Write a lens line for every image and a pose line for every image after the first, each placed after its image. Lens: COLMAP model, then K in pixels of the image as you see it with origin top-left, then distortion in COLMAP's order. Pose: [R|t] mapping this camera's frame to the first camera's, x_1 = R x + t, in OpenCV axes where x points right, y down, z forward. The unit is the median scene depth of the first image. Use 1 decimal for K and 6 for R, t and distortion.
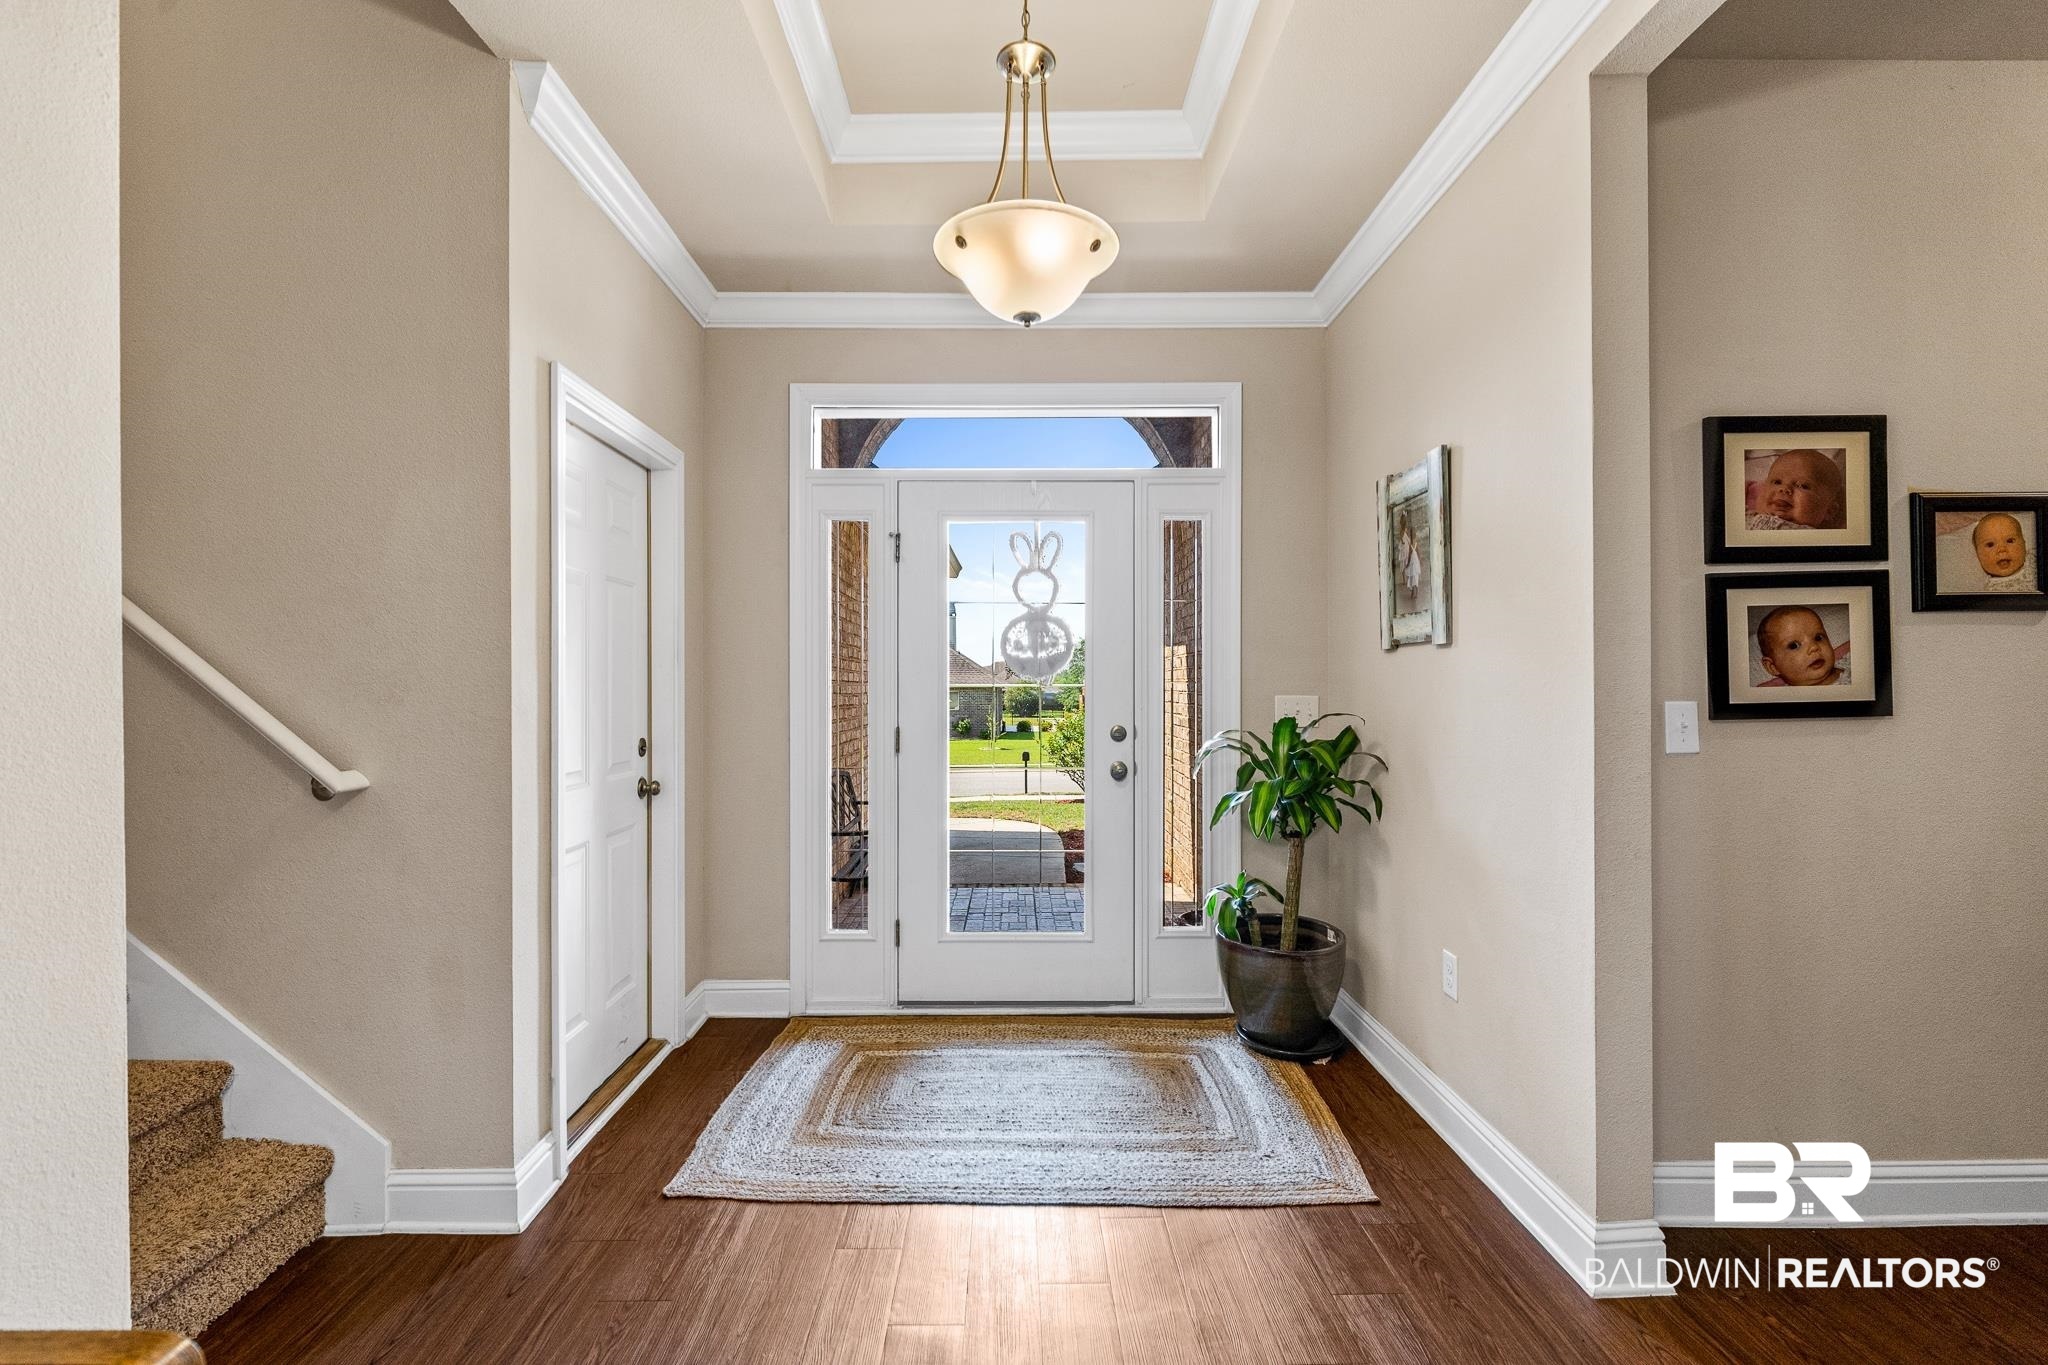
lens RADIAL K [[921.8, 0, 1024.0], [0, 921.8, 682.5], [0, 0, 1]] dist [-0.002972, -0.000500]
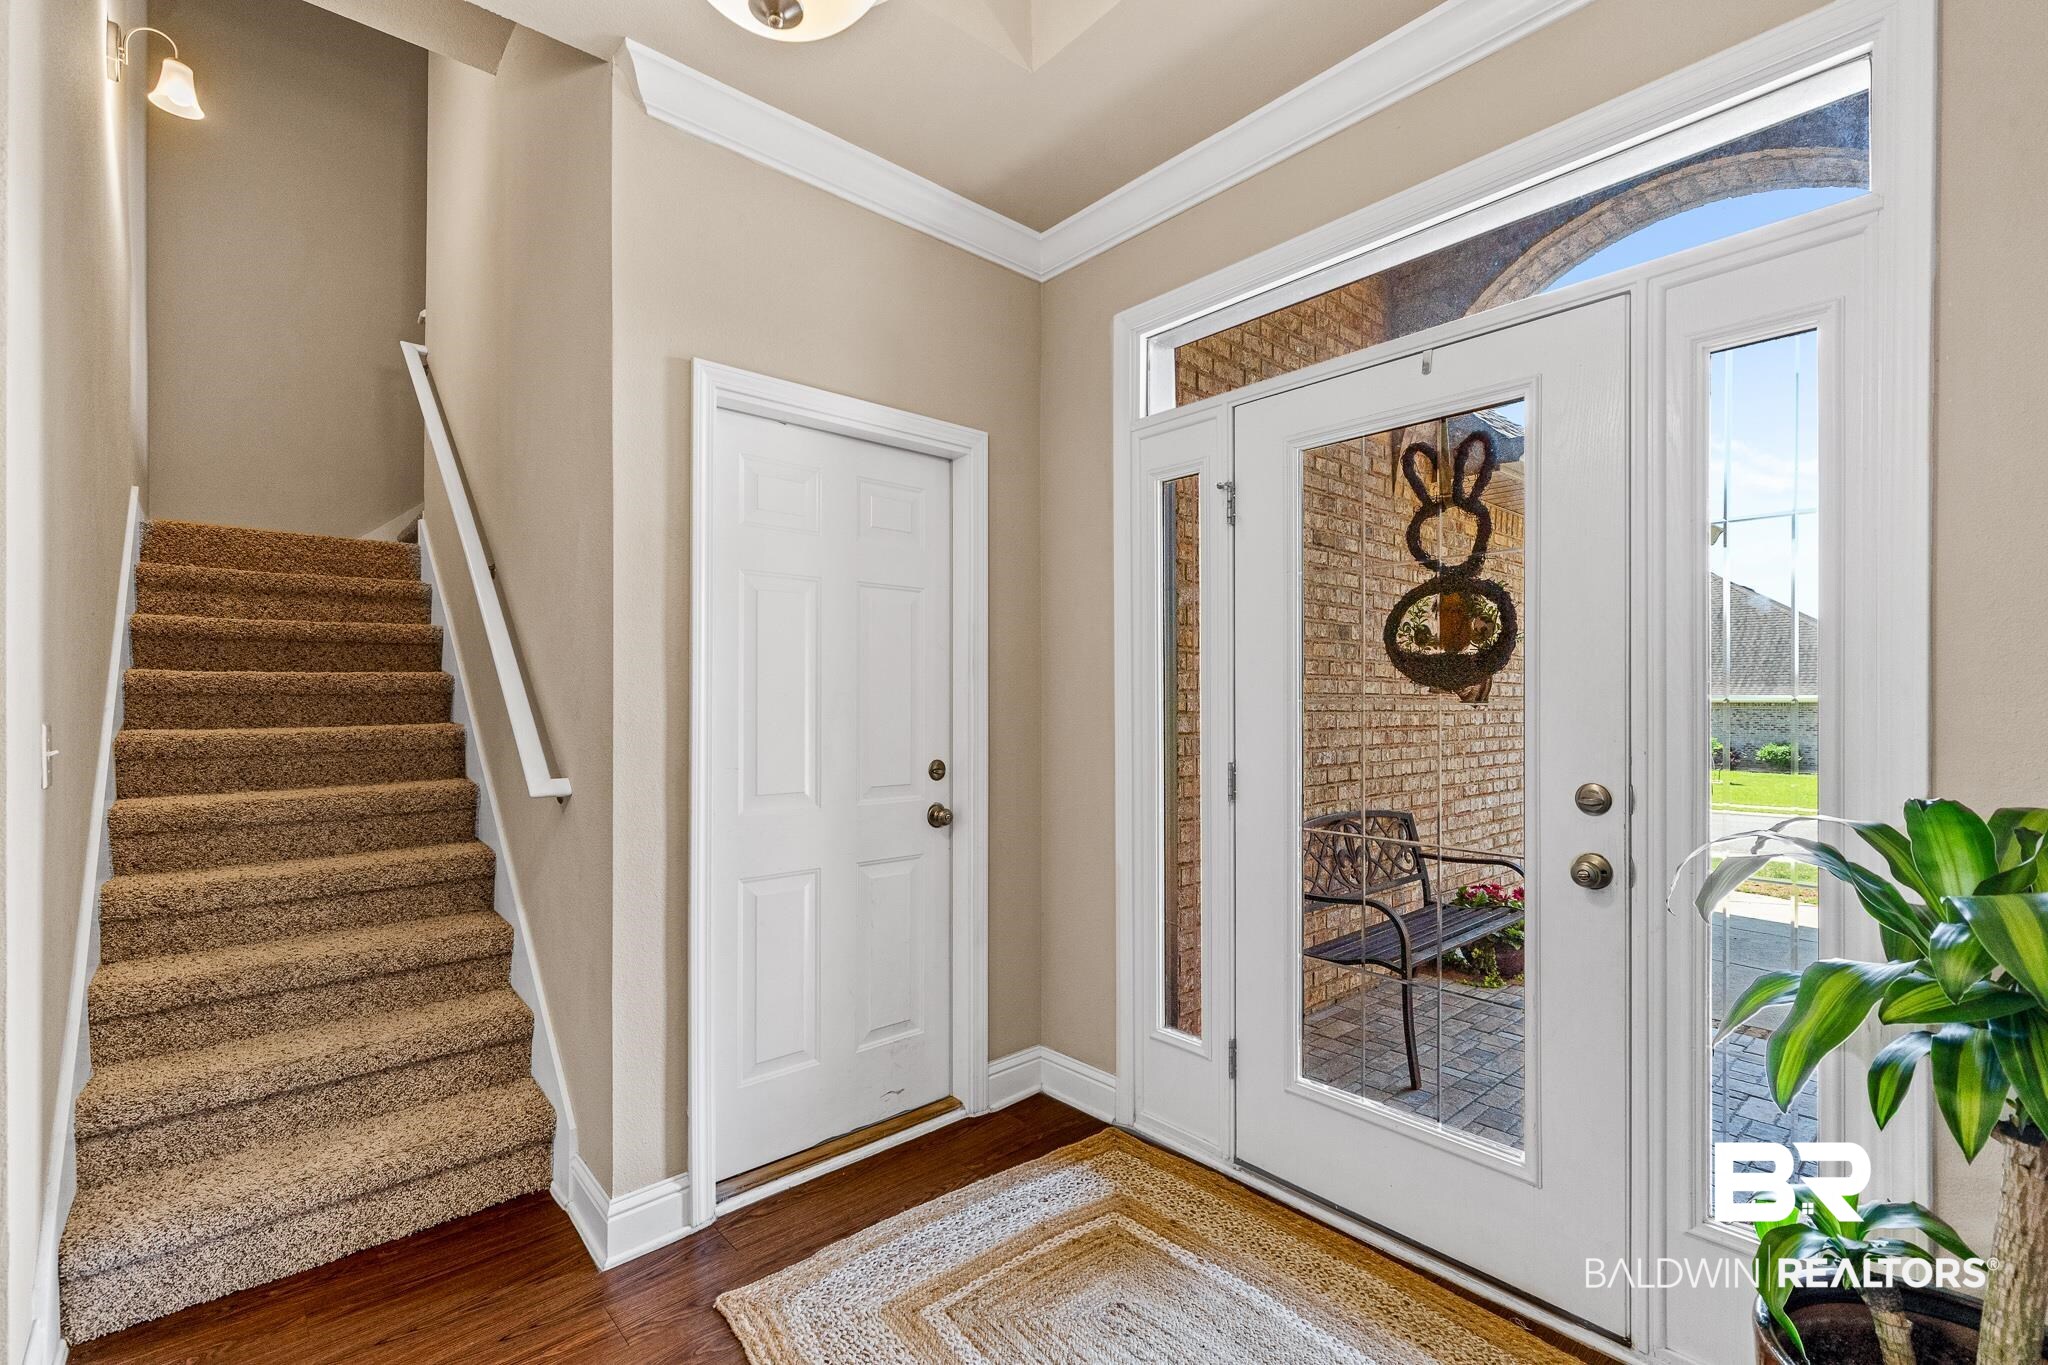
lens RADIAL K [[902.0, 0, 1021.0], [0, 902.0, 700.5], [0, 0, 1]] dist [-0.001673, -0.000172]
pose [[0.648798, 0.001909, -0.760958, 0.300073], [0.001516, 0.999992, 0.003802, -0.001212], [0.760959, -0.003621, 0.648790, 0.477382]]
